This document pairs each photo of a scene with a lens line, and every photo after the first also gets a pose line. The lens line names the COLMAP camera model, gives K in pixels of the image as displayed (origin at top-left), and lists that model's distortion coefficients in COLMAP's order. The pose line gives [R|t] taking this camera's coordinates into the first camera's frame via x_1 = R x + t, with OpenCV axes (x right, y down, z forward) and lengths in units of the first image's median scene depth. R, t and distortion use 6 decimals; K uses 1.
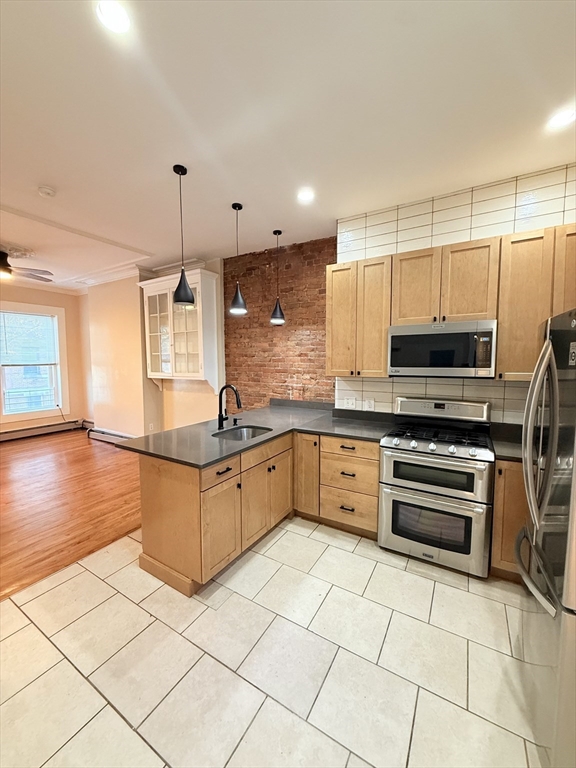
lens RADIAL K [[303.4, 0, 285.2], [0, 303.4, 383.6], [0, 0, 1]] dist [-0.003535, -0.000193]
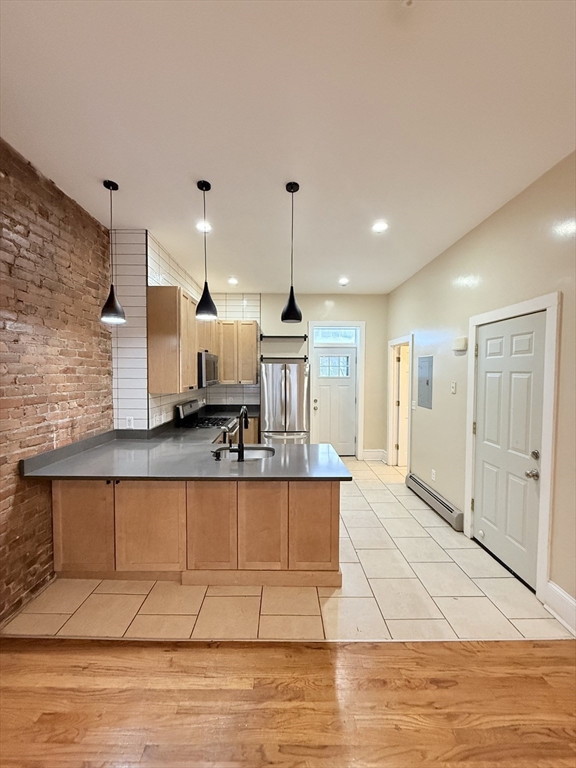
lens RADIAL K [[303.4, 0, 287.7], [0, 303.4, 382.9], [0, 0, 1]] dist [-0.003535, -0.000193]
pose [[-0.526572, -0.031941, 0.849530, -0.695419], [0.063986, 0.994970, 0.077070, -0.086075], [-0.847719, 0.094941, -0.521880, 0.922234]]
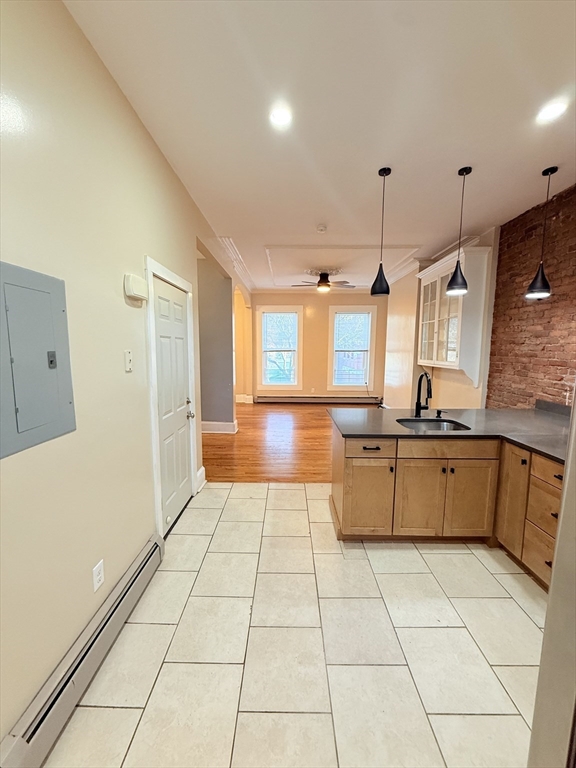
lens RADIAL K [[303.4, 0, 285.9], [0, 303.4, 383.7], [0, 0, 1]] dist [-0.003535, -0.000193]
pose [[0.507736, 0.106681, -0.854882, 0.282917], [-0.075311, 0.994001, 0.079313, -0.002760], [0.858215, 0.024112, 0.512724, 0.087790]]
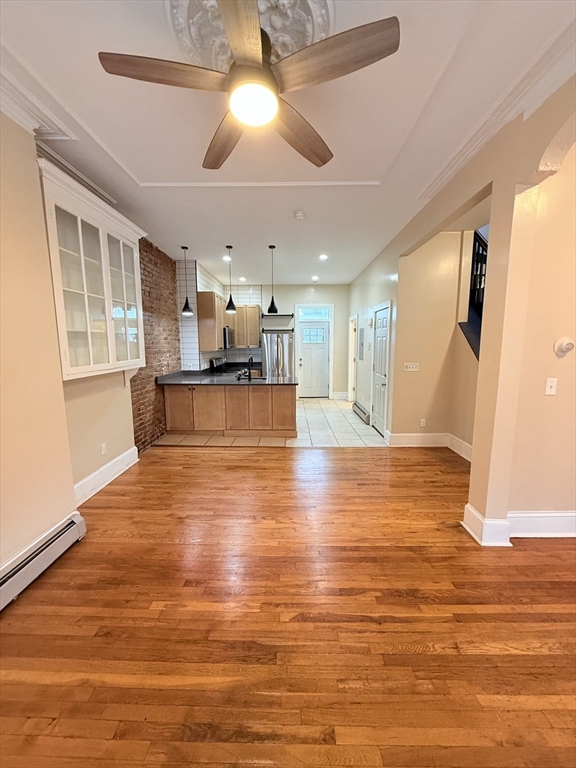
lens RADIAL K [[303.4, 0, 287.1], [0, 303.4, 384.7], [0, 0, 1]] dist [-0.003535, -0.000193]
pose [[-0.501662, -0.116416, 0.857194, -1.301511], [0.075311, 0.981264, 0.177341, -0.089210], [-0.861779, 0.153521, -0.483496, 1.180471]]
